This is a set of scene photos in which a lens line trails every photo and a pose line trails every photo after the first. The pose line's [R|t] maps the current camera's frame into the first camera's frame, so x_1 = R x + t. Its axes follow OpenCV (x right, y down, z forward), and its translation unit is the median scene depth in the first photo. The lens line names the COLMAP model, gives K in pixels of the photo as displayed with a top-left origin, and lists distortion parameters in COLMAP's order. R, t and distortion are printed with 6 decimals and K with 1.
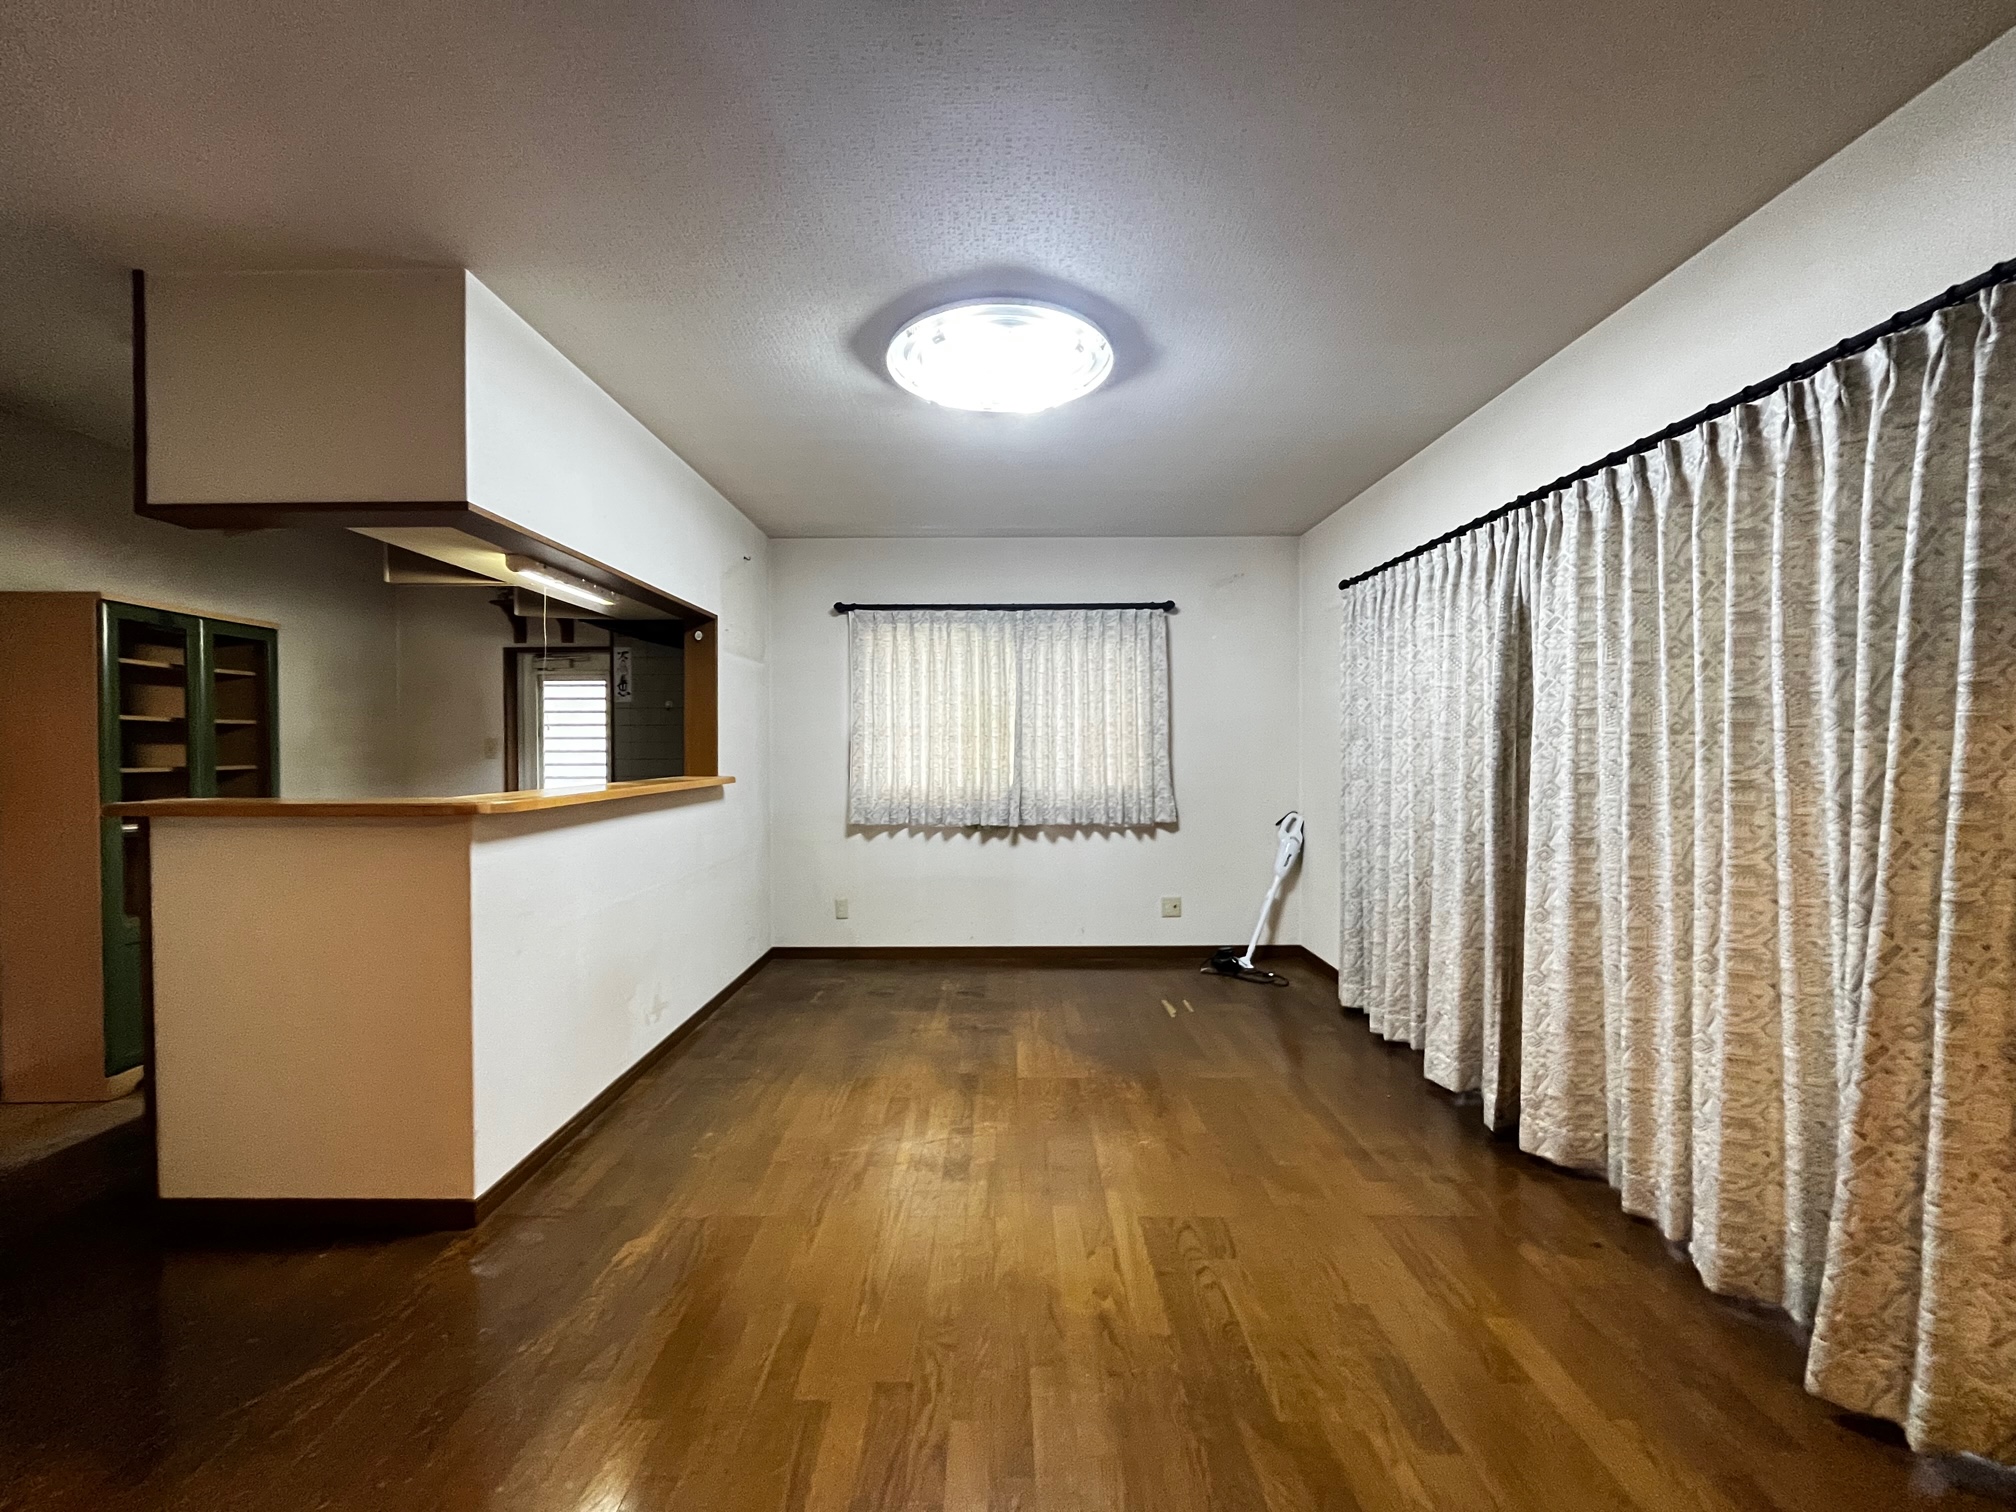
lens RADIAL K [[811.0, 0, 1008.0], [0, 811.0, 756.0], [0, 0, 1]] dist [-0.000802, -0.000076]
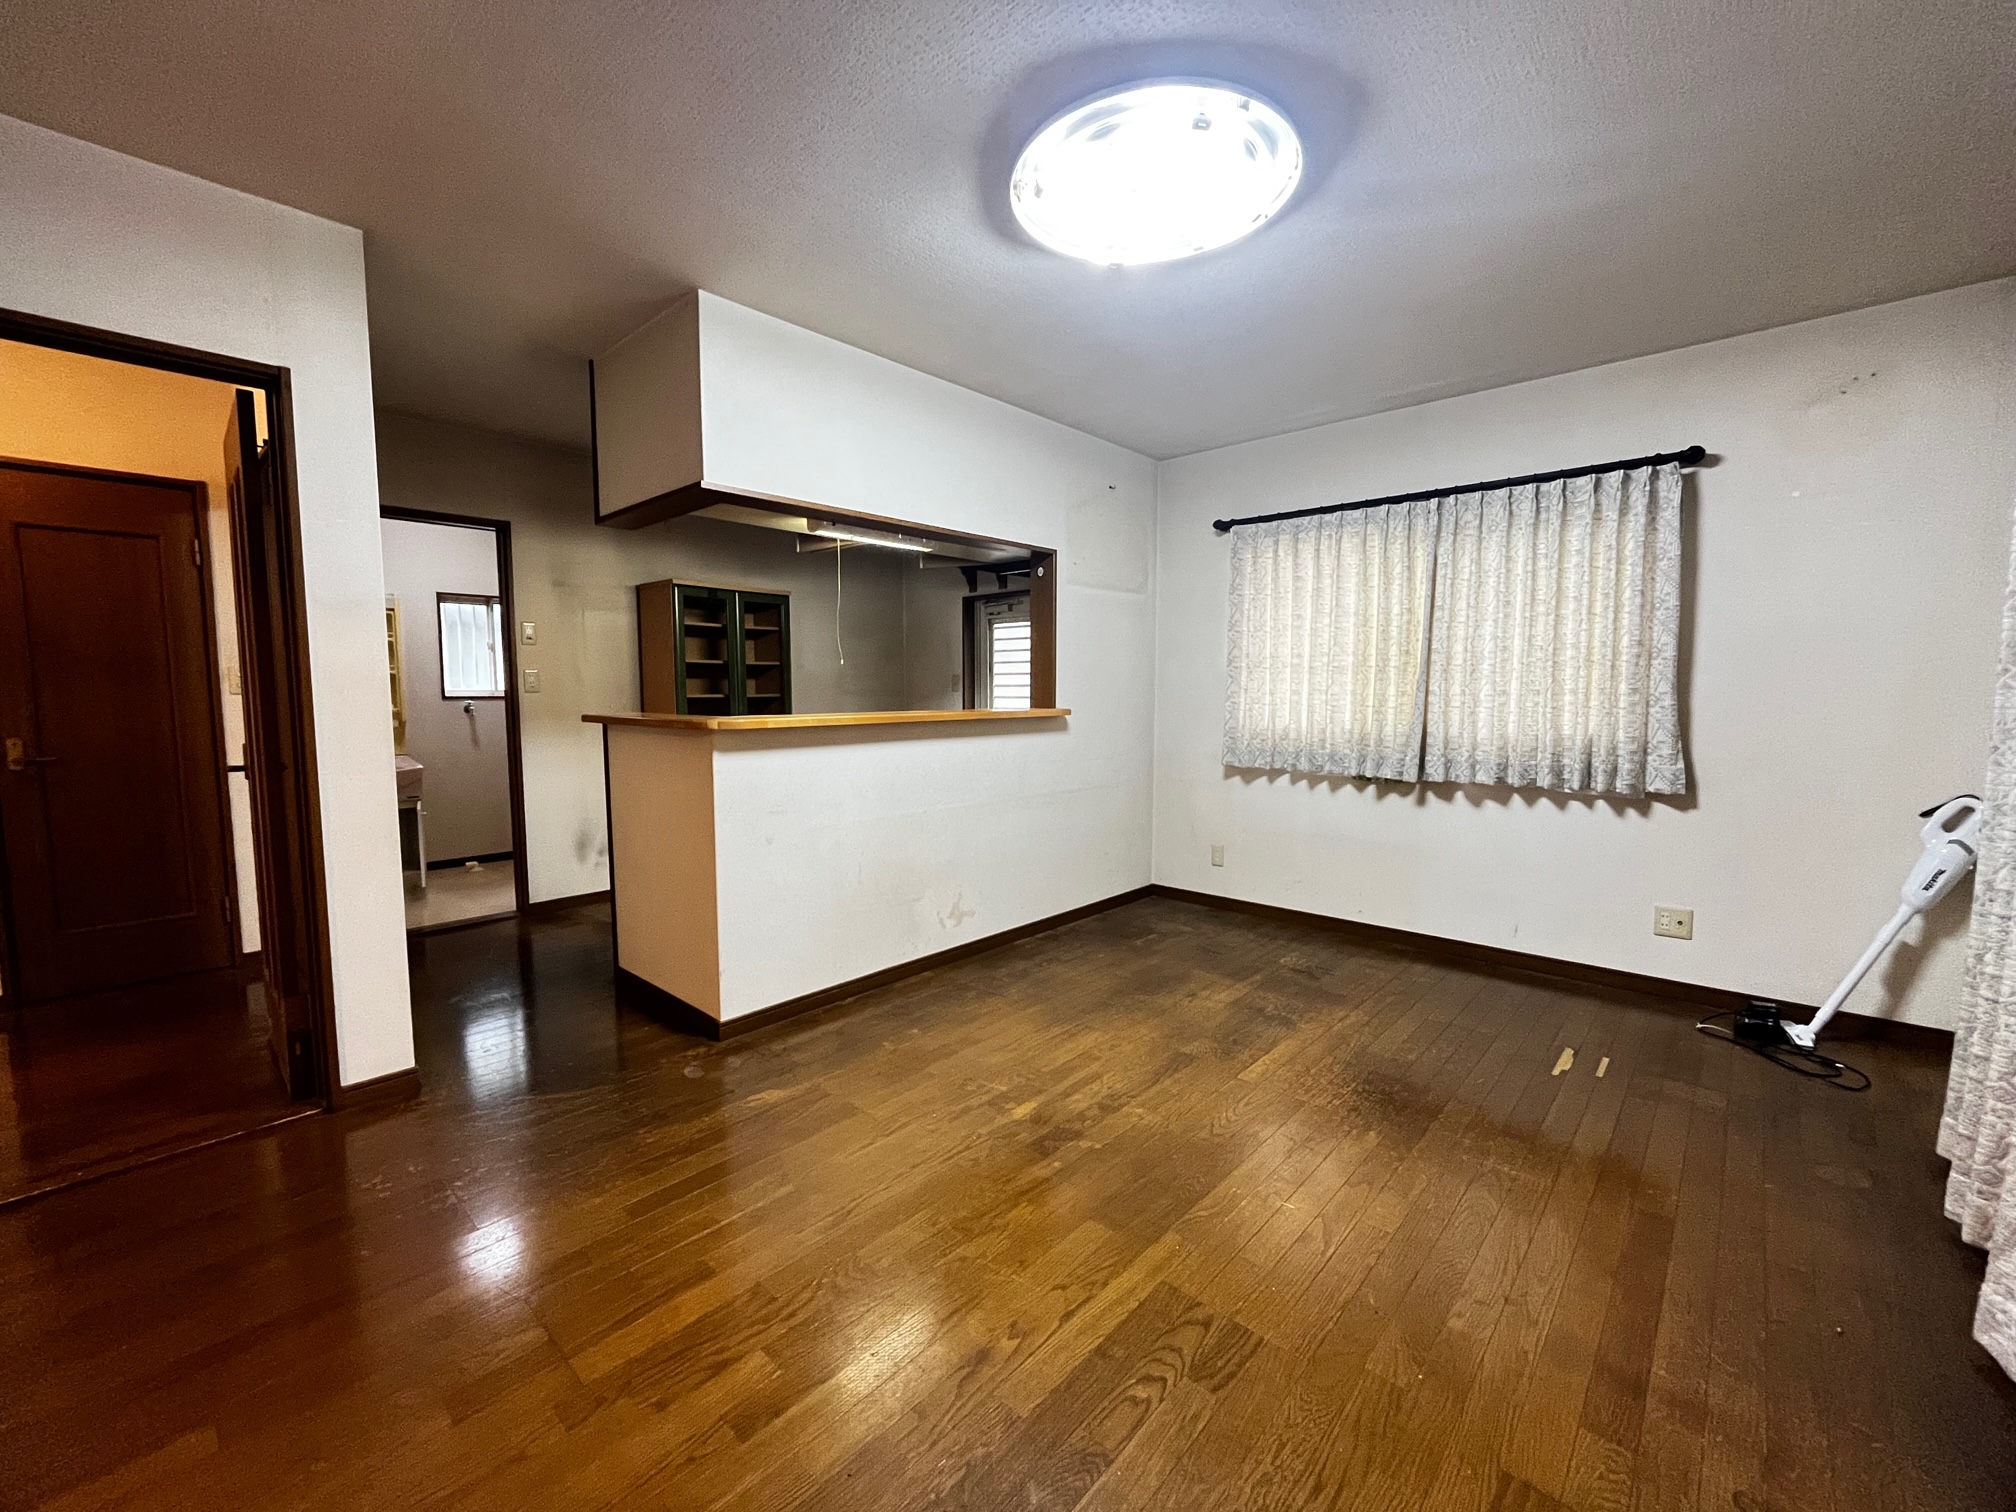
lens RADIAL K [[815.7, 0, 1004.3], [0, 815.7, 751.3], [0, 0, 1]] dist [0.000055, -0.000127]
pose [[0.741357, 0.053986, -0.668936, 0.237950], [-0.008374, 0.997426, 0.071216, 0.005271], [0.671059, -0.047195, 0.739900, 0.153140]]
